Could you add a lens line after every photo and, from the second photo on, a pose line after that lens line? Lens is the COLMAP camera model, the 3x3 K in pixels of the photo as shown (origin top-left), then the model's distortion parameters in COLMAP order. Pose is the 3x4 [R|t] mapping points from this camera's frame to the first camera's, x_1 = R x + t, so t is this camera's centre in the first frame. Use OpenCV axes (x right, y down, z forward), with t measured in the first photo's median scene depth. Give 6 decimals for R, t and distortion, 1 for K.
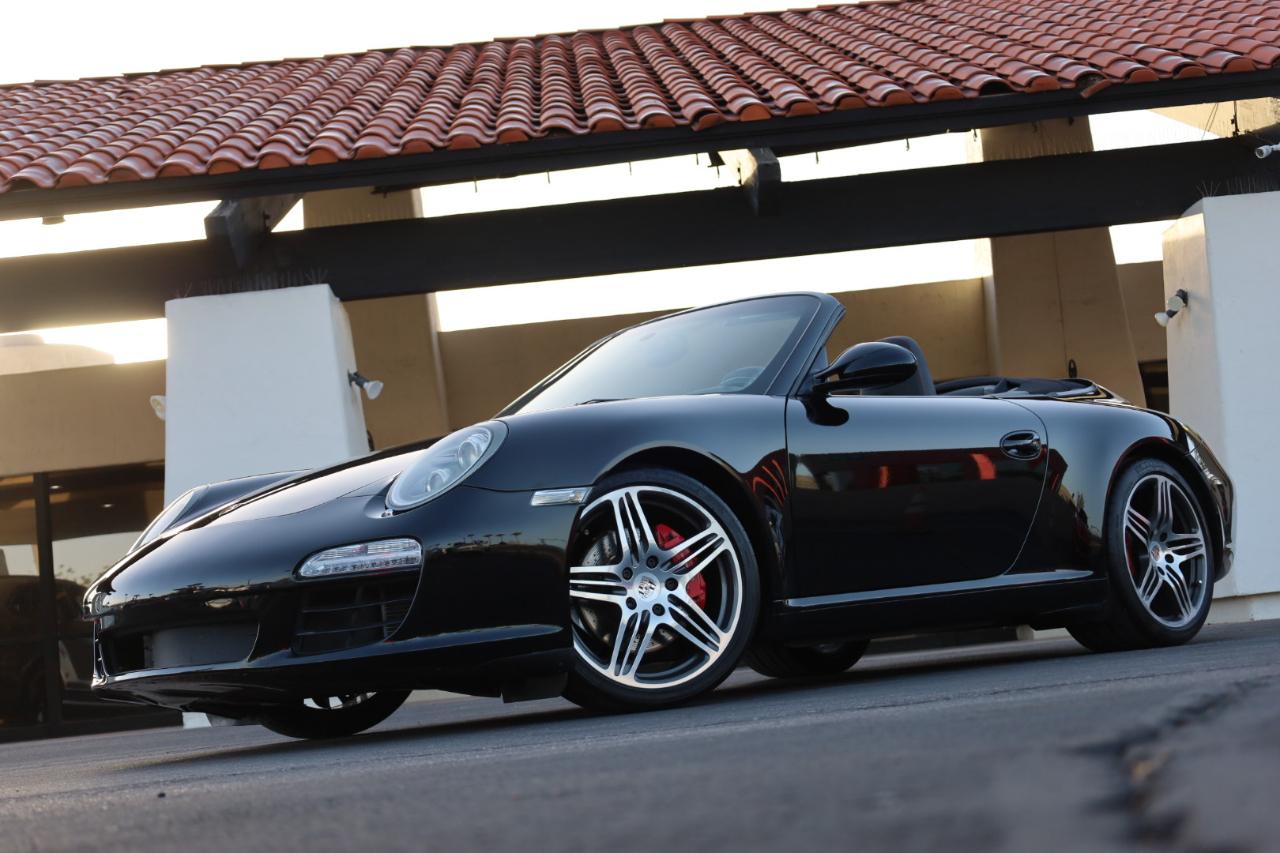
lens RADIAL K [[1966.1, 0, 640.0], [0, 1966.1, 426.5], [0, 0, 1]] dist [0.009142, 0.049274]
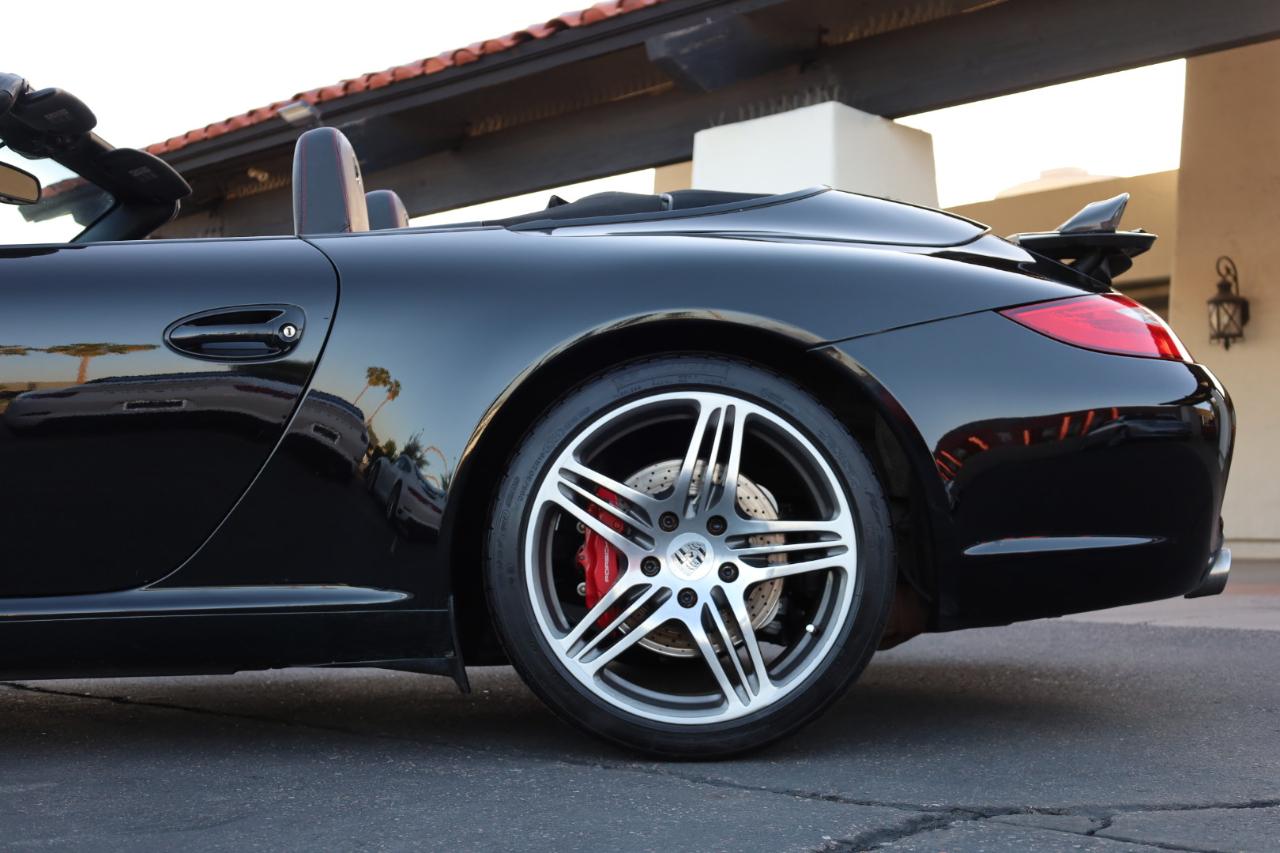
lens RADIAL K [[1631.4, 0, 640.0], [0, 1631.4, 426.5], [0, 0, 1]] dist [0.002026, 0.014775]
pose [[0.724505, 0.056673, -0.686936, 0.516318], [0.020081, 0.994455, 0.103223, -0.007344], [0.688977, -0.088580, 0.719350, 0.711438]]
